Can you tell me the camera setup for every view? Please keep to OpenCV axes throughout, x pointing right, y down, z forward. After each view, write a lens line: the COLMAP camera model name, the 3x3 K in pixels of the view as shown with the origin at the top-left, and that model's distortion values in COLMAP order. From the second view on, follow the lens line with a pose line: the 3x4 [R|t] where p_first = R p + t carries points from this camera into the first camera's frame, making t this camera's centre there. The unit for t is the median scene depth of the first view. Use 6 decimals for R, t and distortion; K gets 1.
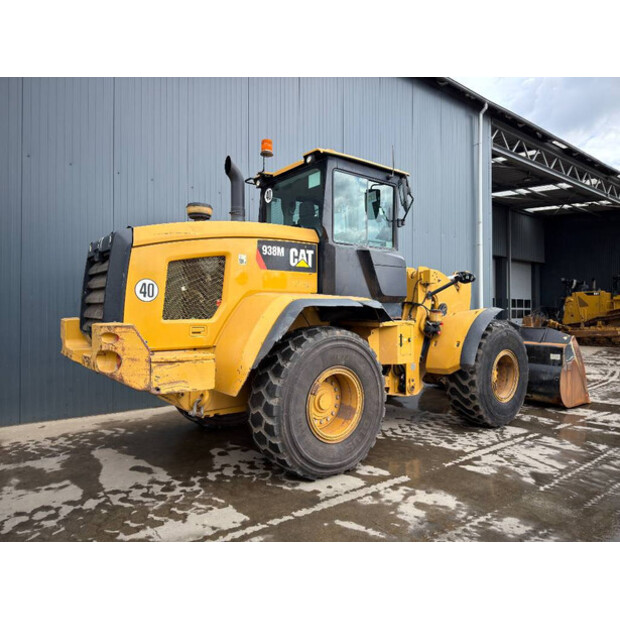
lens RADIAL K [[419.8, 0, 310.0], [0, 419.8, 310.0], [0, 0, 1]] dist [0.097733, -0.000625]
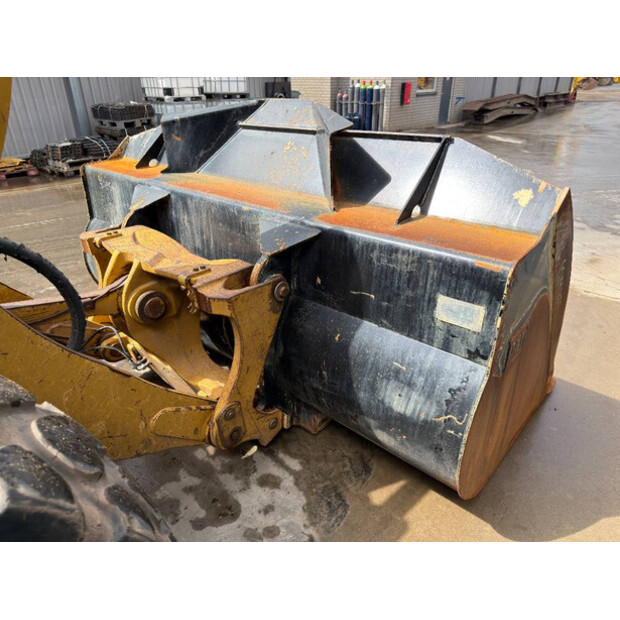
lens RADIAL K [[437.2, 0, 310.0], [0, 437.2, 310.0], [0, 0, 1]] dist [0.048371, -0.052391]
pose [[0.989271, -0.099652, 0.106825, 0.805639], [0.040614, 0.890009, 0.454130, 0.025635], [-0.140330, -0.444919, 0.884508, 1.405602]]
